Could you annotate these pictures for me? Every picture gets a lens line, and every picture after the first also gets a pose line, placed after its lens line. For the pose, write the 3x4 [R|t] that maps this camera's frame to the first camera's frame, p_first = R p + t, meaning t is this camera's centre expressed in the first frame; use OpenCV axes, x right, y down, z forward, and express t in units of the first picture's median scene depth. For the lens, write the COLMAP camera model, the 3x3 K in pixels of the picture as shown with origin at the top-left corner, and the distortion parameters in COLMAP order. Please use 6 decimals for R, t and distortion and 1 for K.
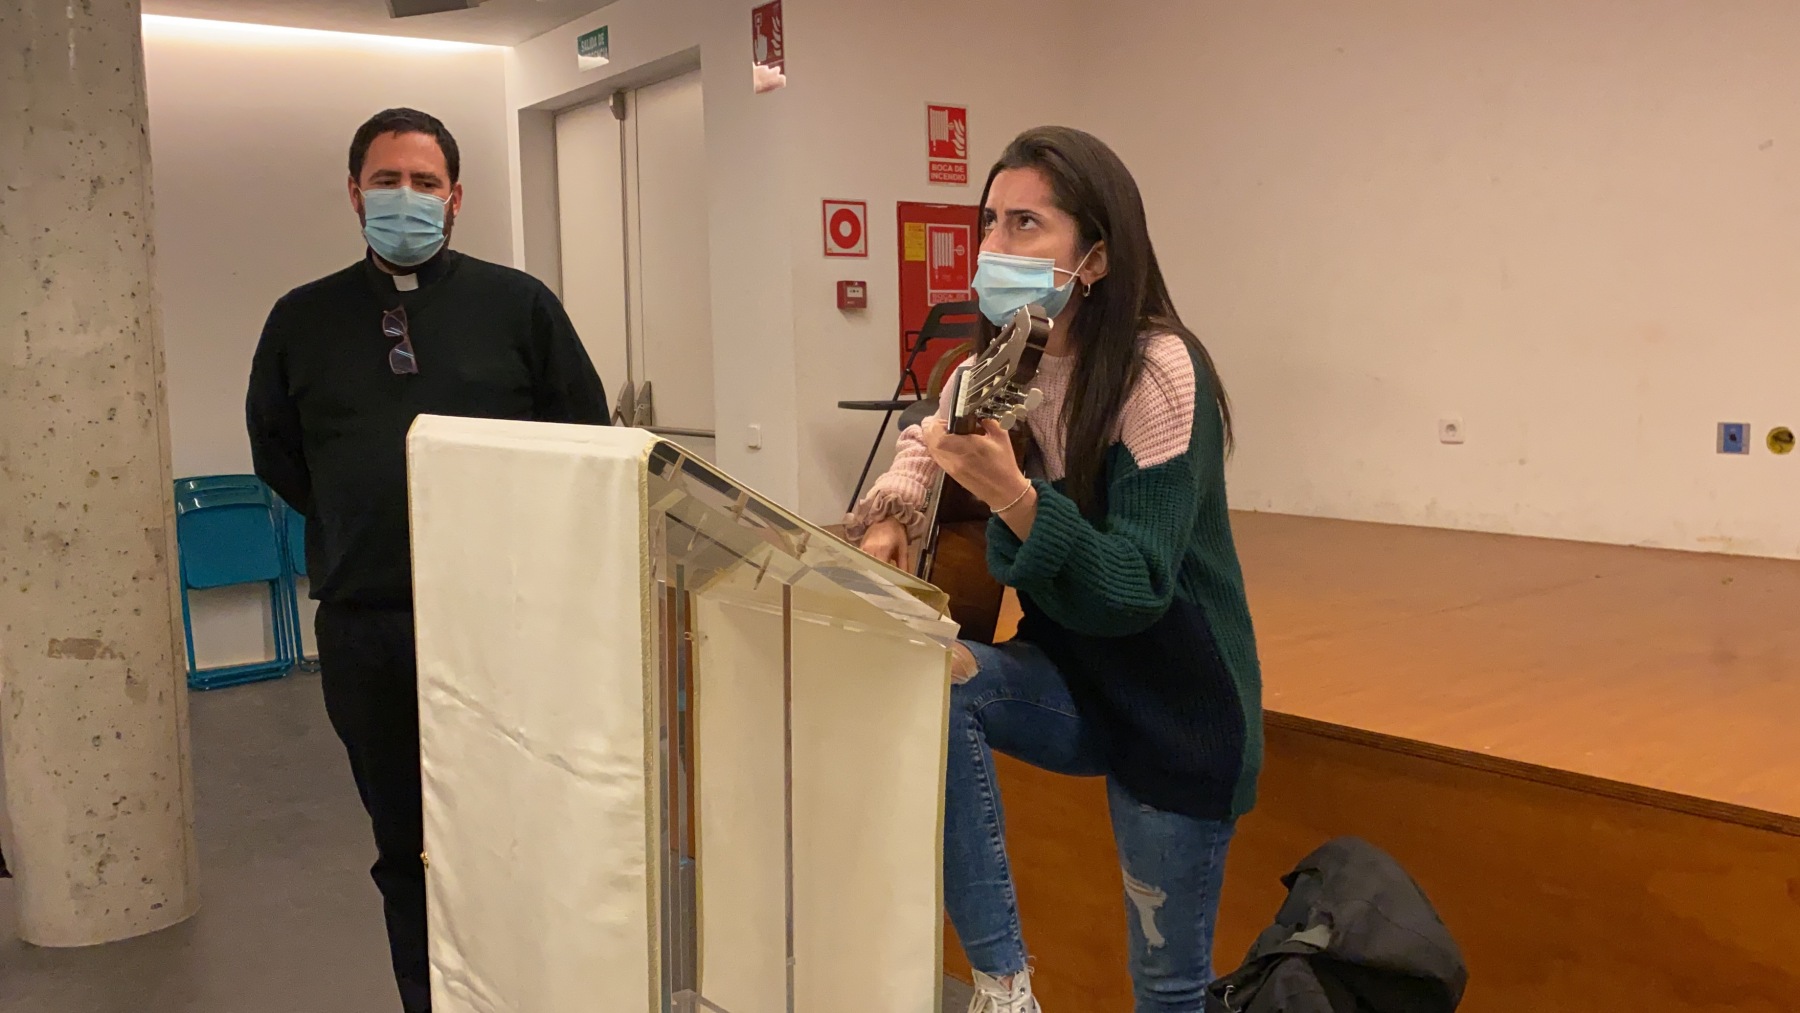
lens RADIAL K [[1575.9, 0, 906.4], [0, 1575.9, 495.6], [0, 0, 1]] dist [0.069977, -0.011461]
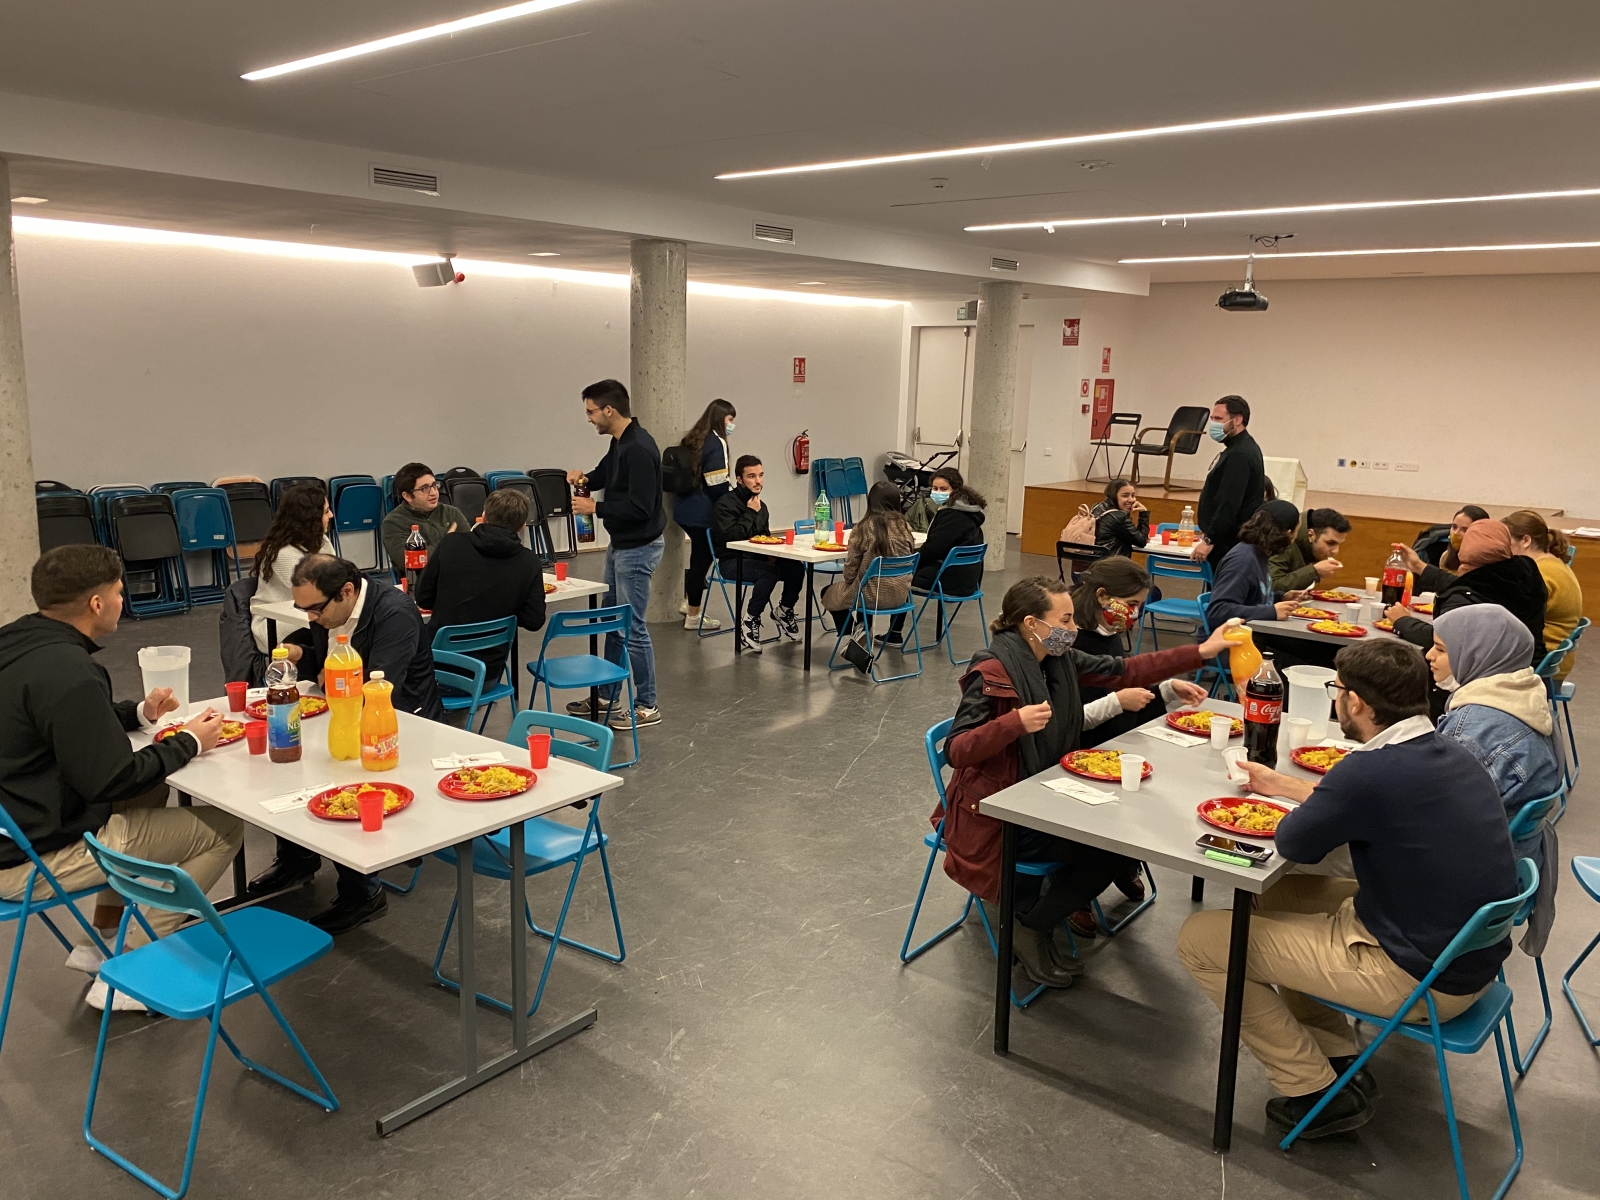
lens RADIAL K [[1224.1, 0, 798.2], [0, 1224.1, 592.2], [0, 0, 1]] dist [0.035156, -0.031627]
pose [[0.981193, 0.014930, 0.192453, -1.669426], [-0.031395, 0.996073, 0.082786, 0.088366], [-0.190461, -0.087271, 0.977808, -2.110929]]
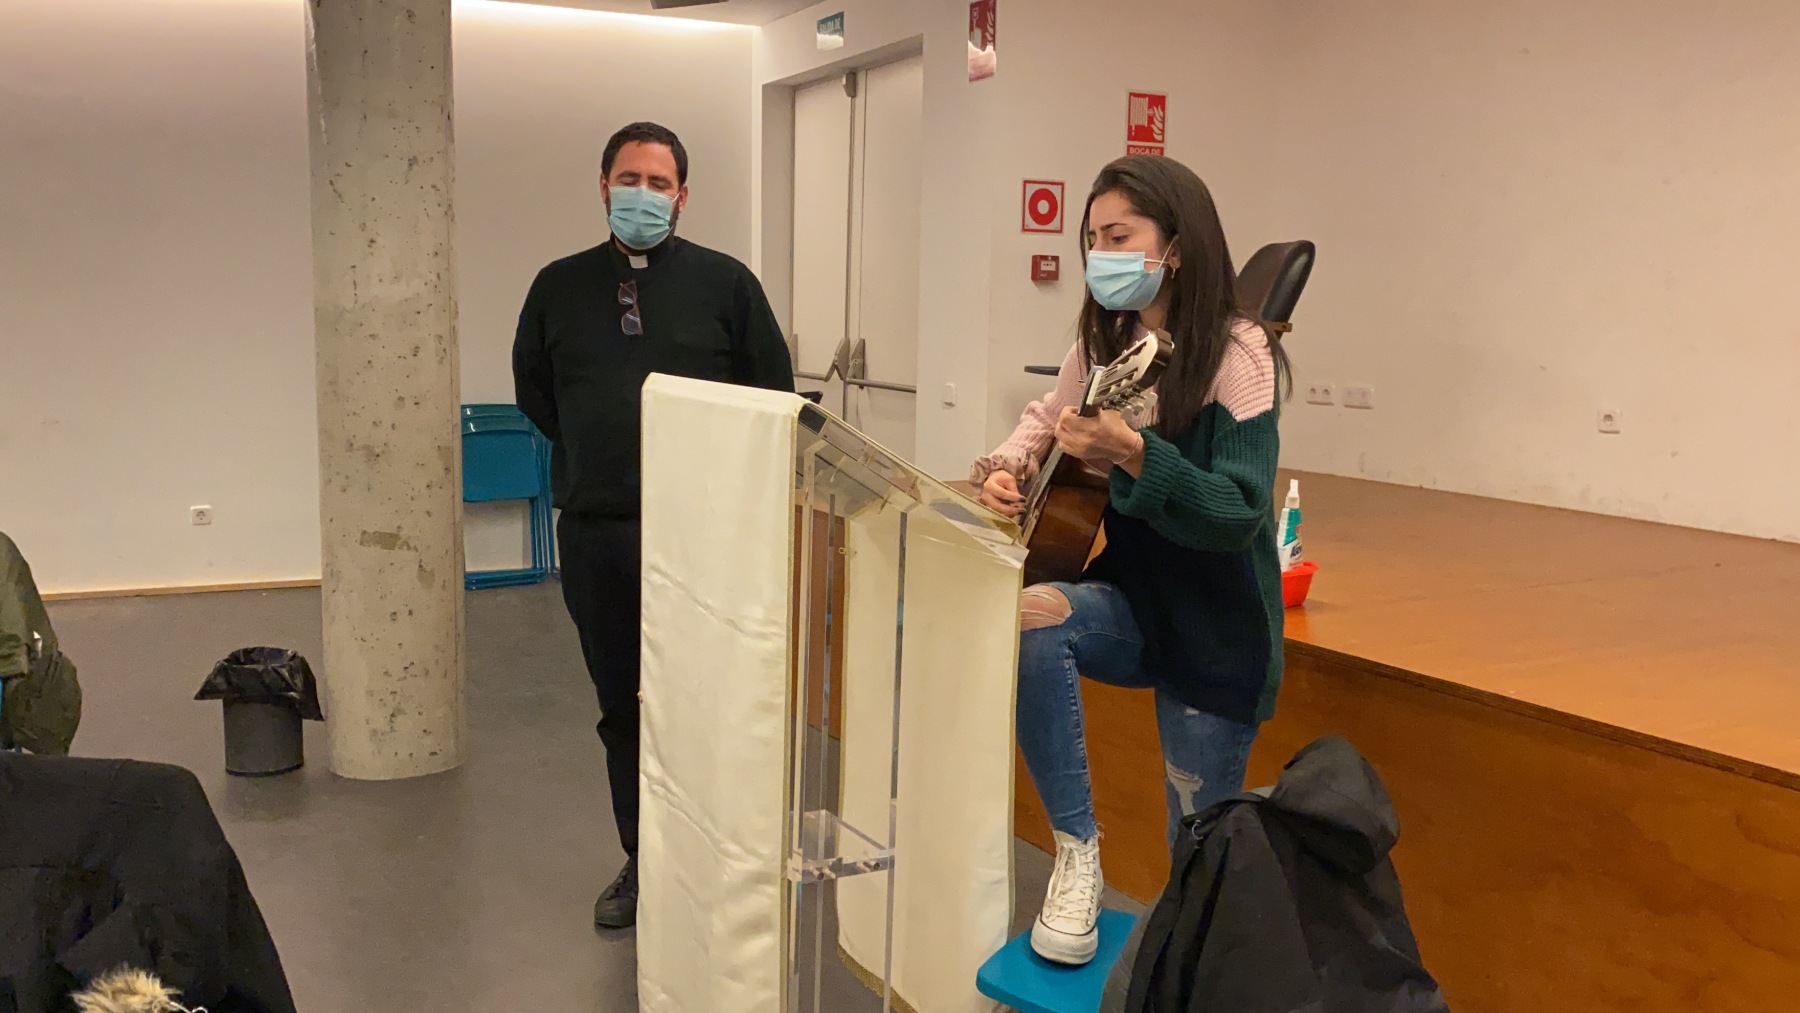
lens RADIAL K [[1575.9, 0, 901.3], [0, 1575.9, 514.8], [0, 0, 1]] dist [0.069977, -0.011461]
pose [[0.987002, 0.060586, -0.148847, 0.058461], [-0.054687, 0.997559, 0.043414, 0.001309], [0.151114, -0.034710, 0.987907, -0.145528]]
